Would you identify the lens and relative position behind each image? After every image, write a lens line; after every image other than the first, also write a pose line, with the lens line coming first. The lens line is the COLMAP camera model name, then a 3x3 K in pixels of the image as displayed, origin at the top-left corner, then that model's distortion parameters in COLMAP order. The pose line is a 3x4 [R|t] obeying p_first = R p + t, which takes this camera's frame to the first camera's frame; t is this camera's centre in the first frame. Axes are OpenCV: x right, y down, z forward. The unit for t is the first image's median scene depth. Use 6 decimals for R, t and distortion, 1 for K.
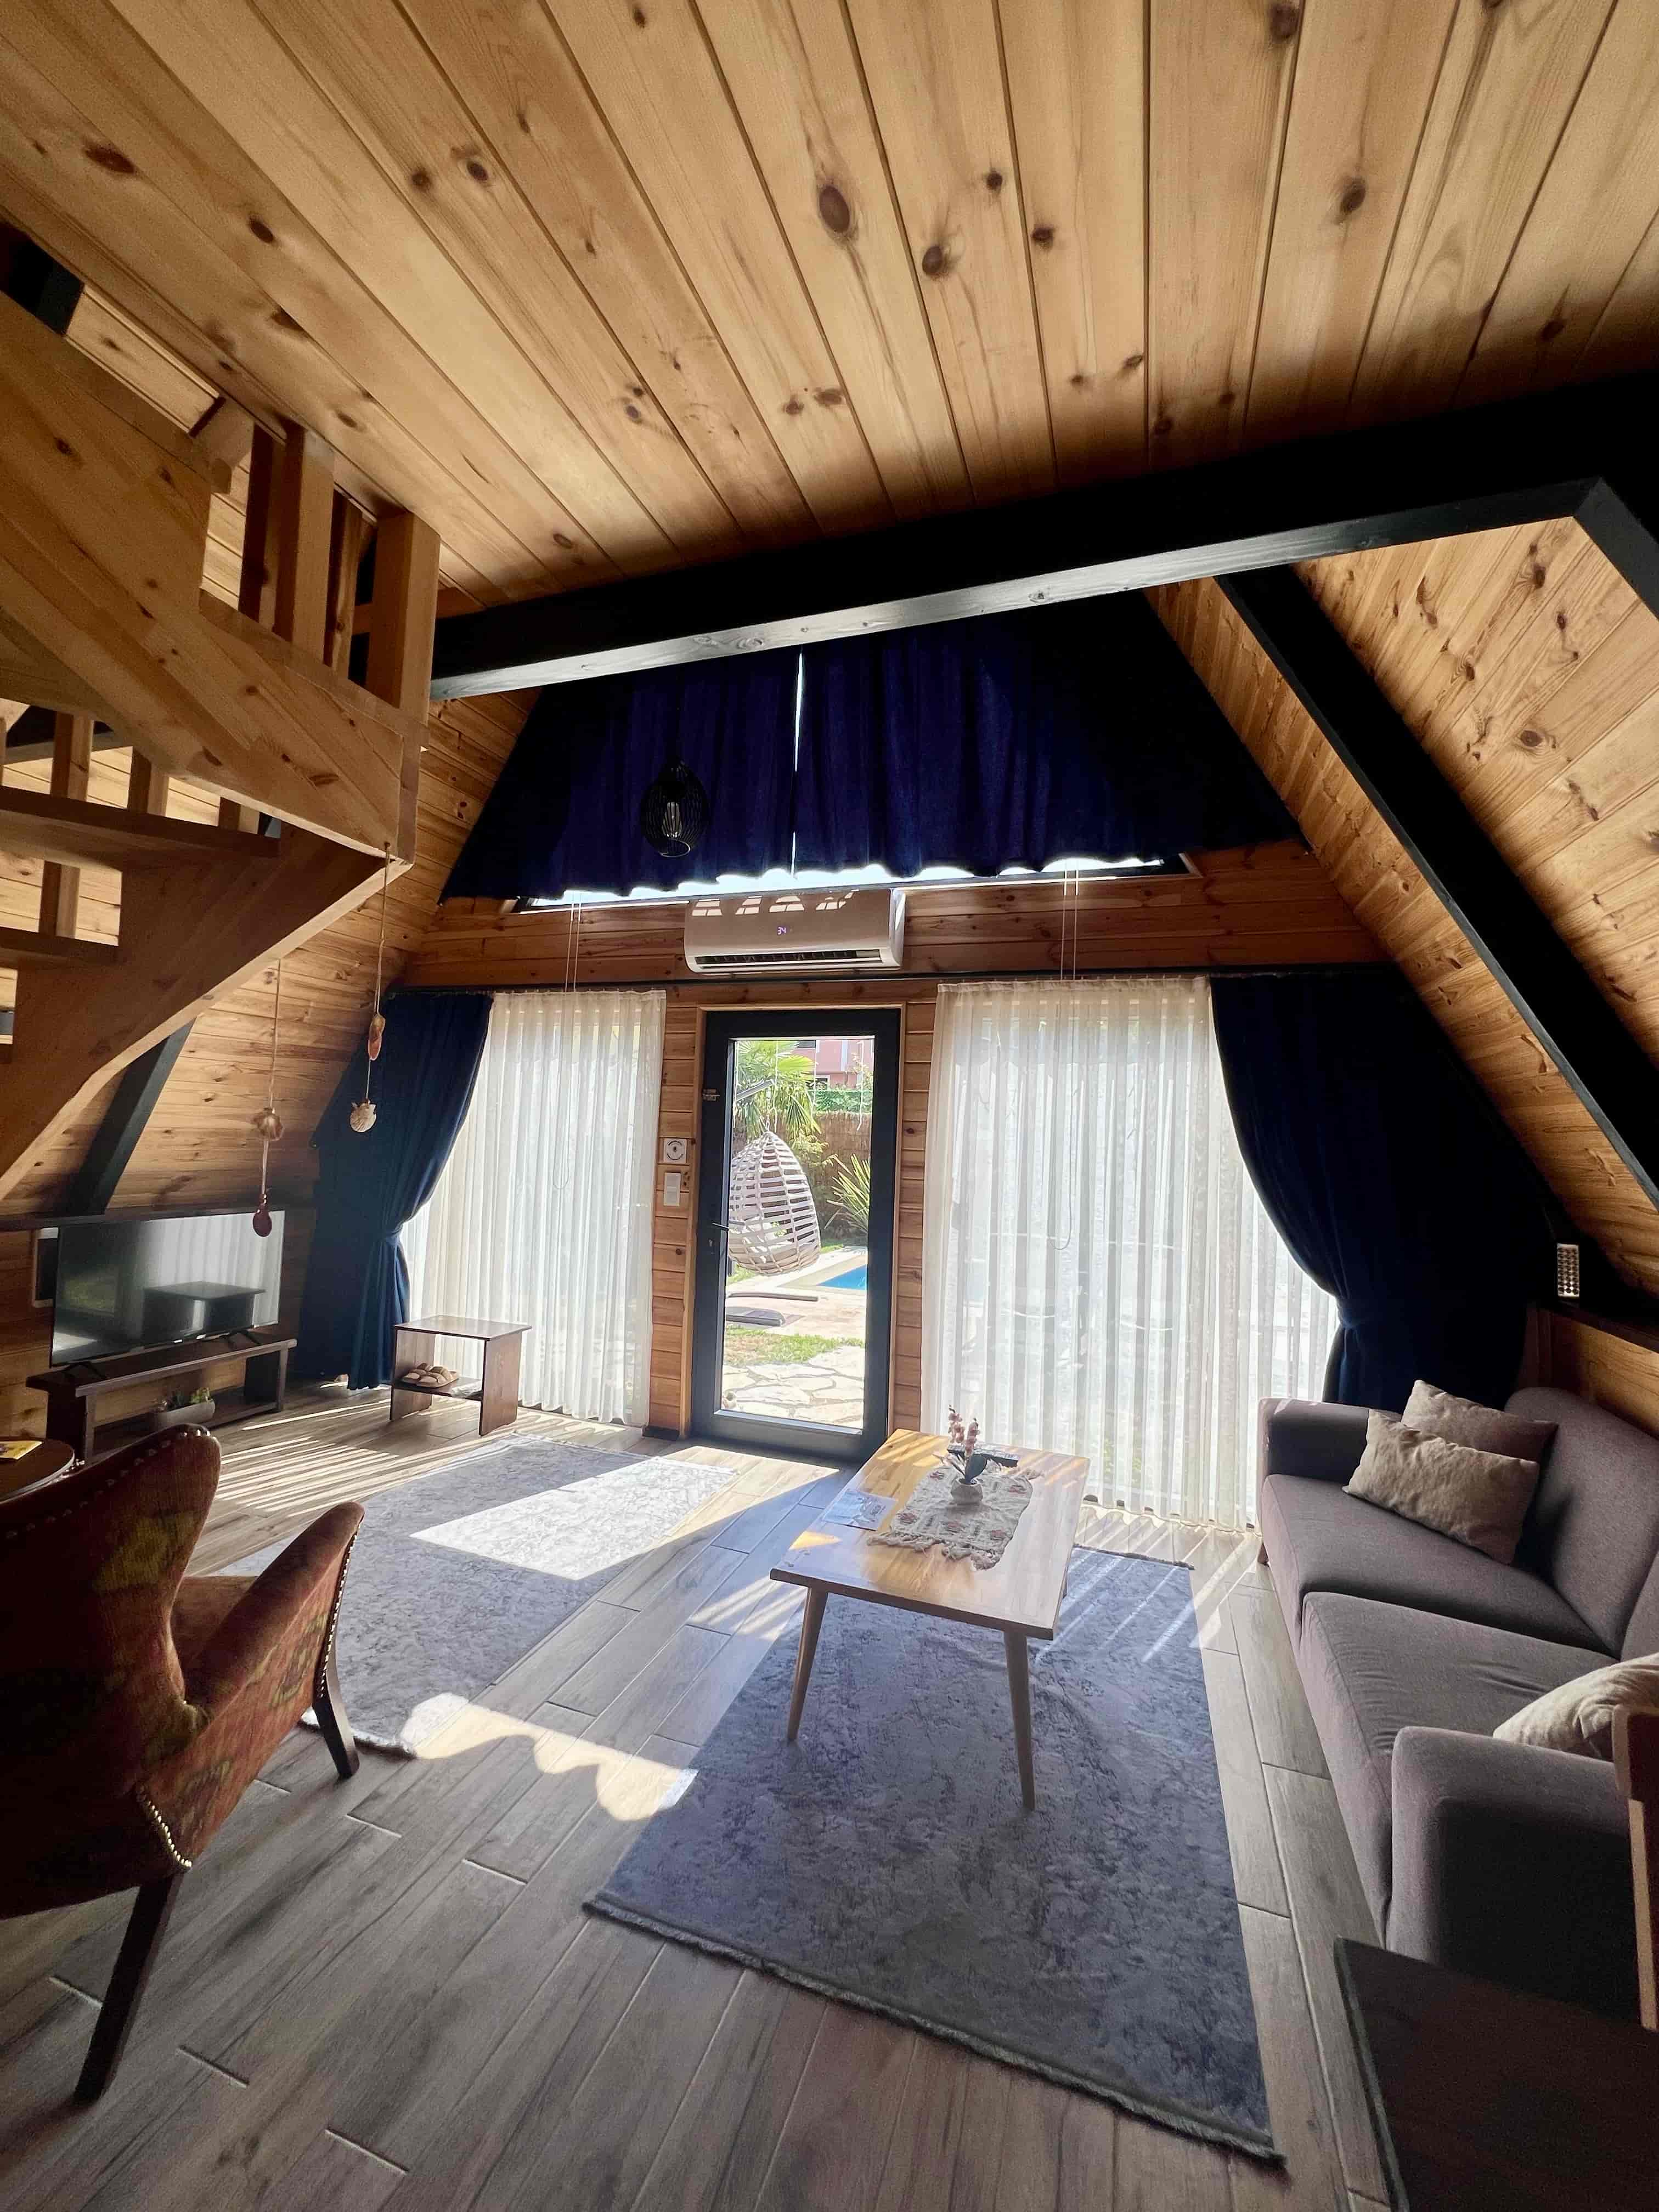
lens RADIAL K [[883.5, 0, 824.3], [0, 883.5, 1102.8], [0, 0, 1]] dist [0.000751, 0.000128]
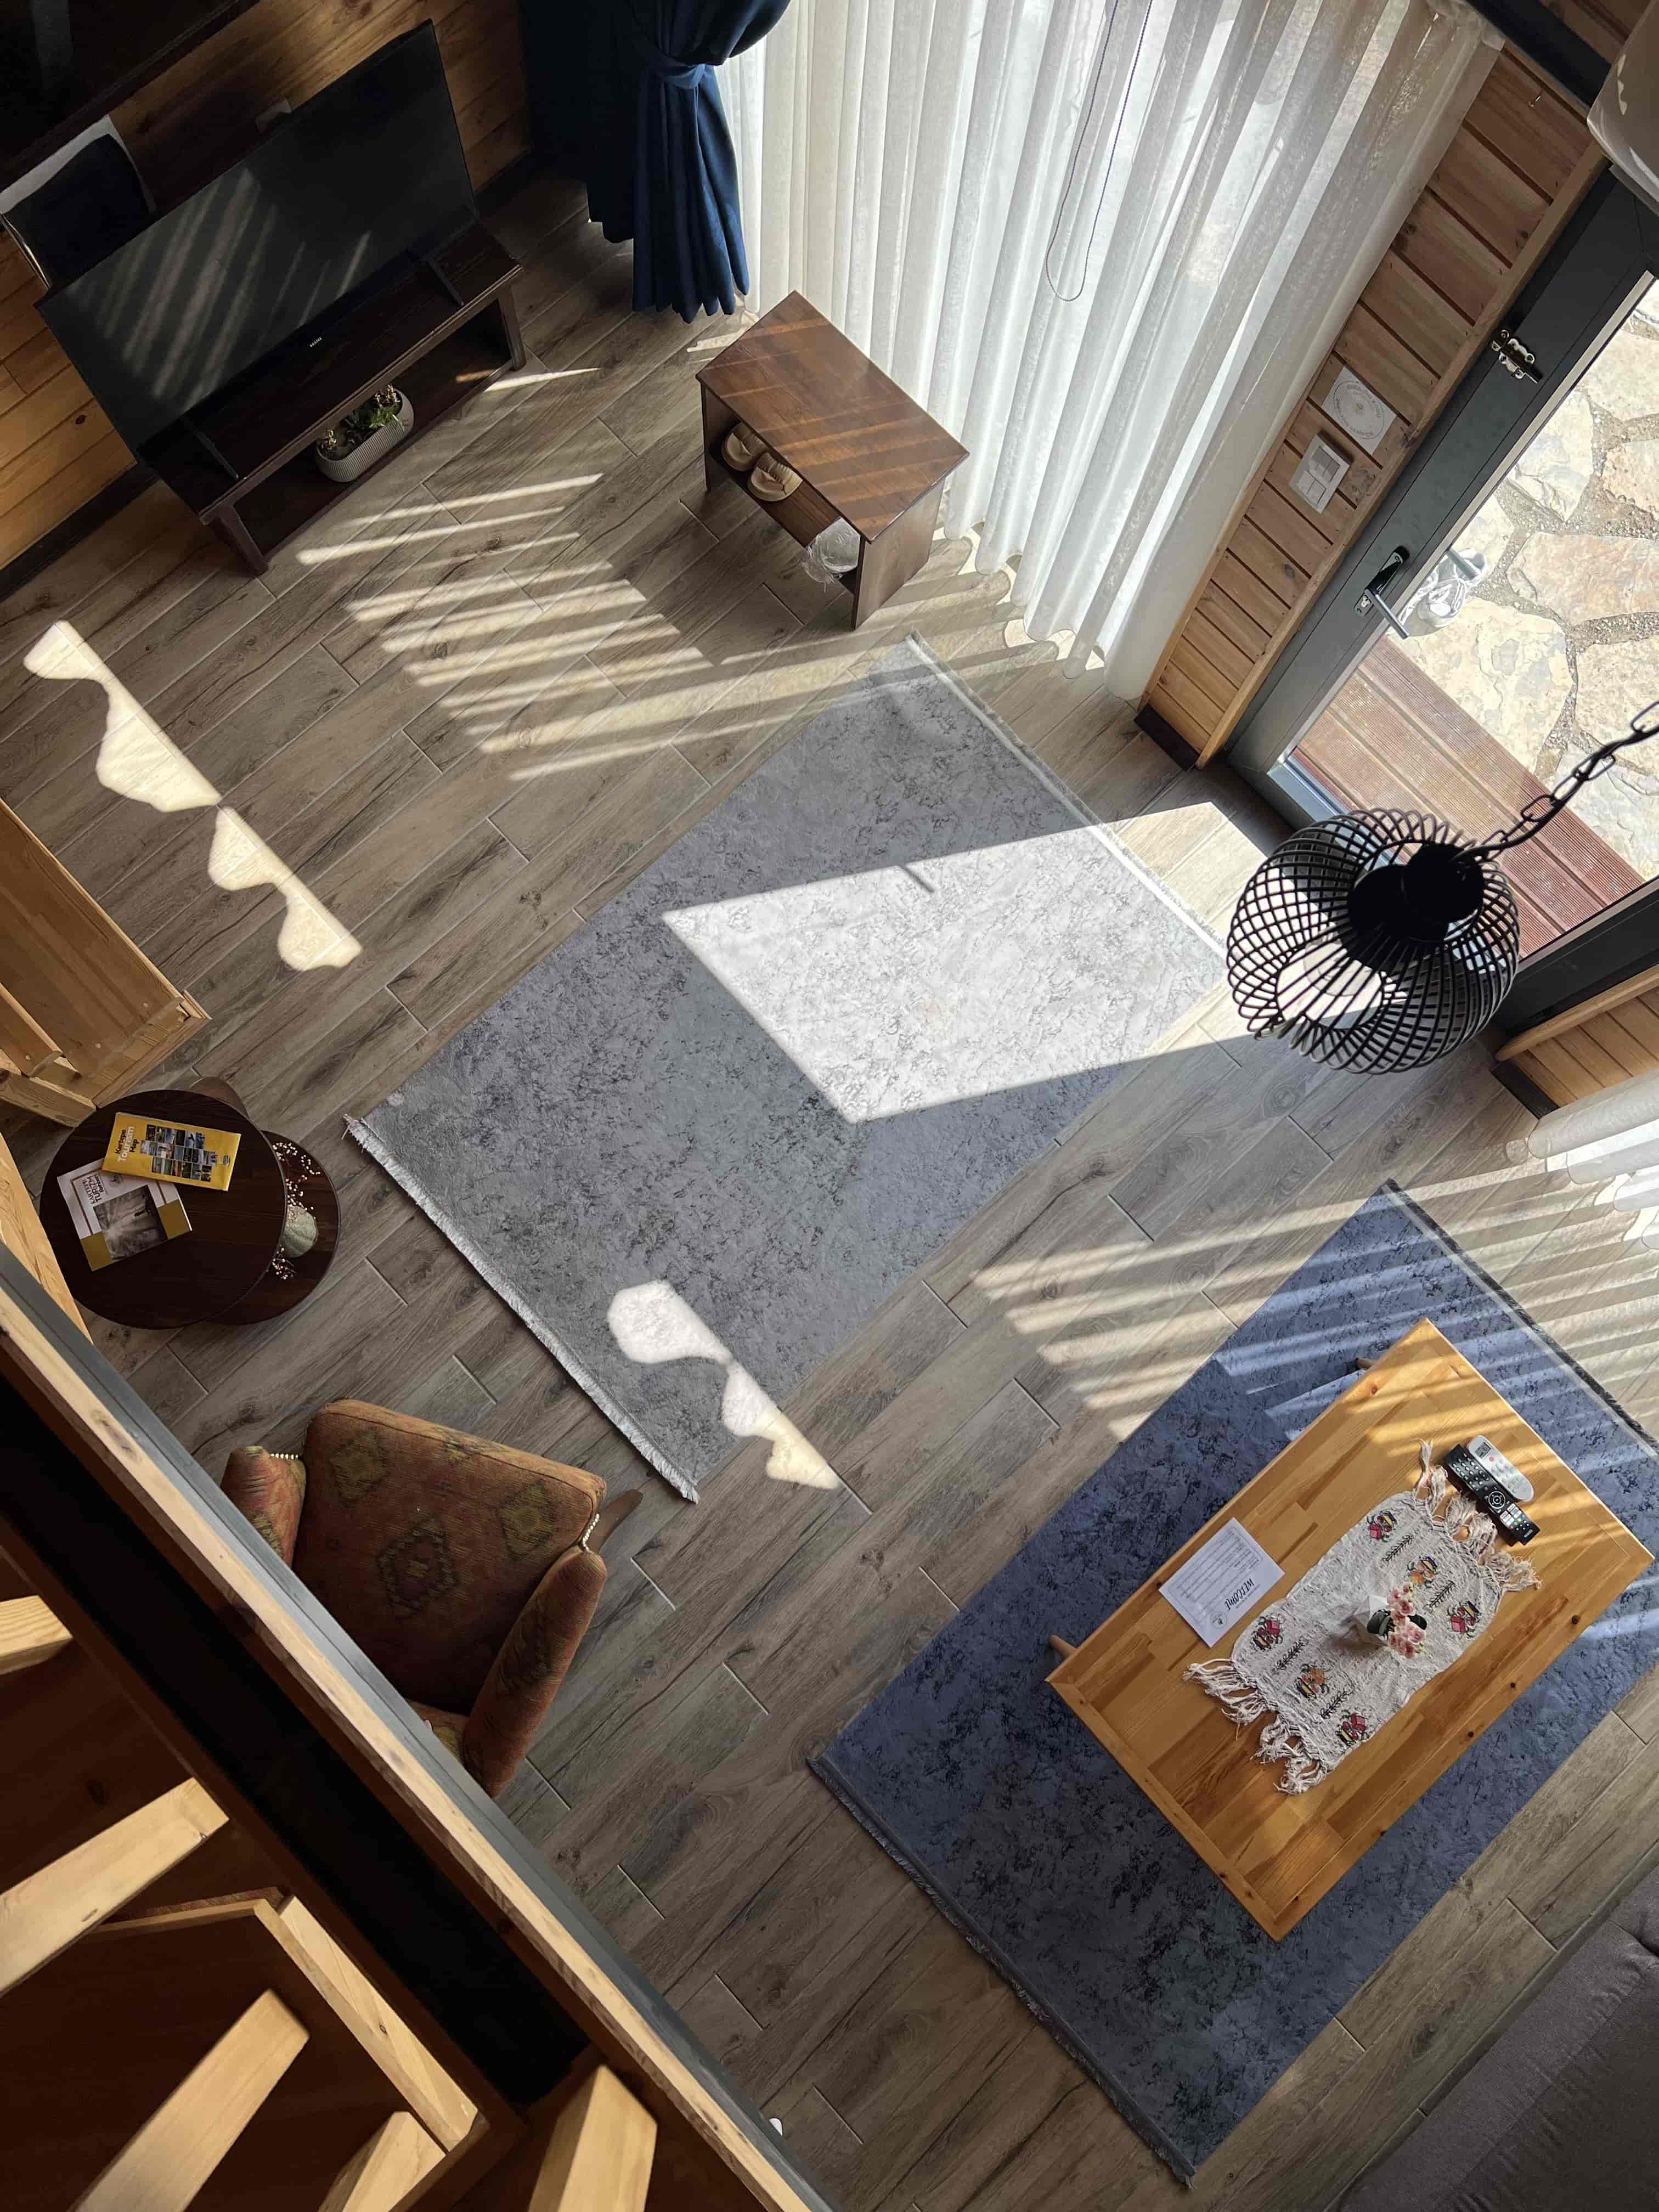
lens RADIAL K [[1702.4, 0, 818.2], [0, 1702.4, 1105.8], [0, 0, 1]] dist [0.076588, -0.074334]
pose [[0.887277, 0.450940, -0.096914, -0.360339], [0.024128, 0.164451, 0.986090, -1.245982], [0.460605, -0.877274, 0.135033, 1.217736]]
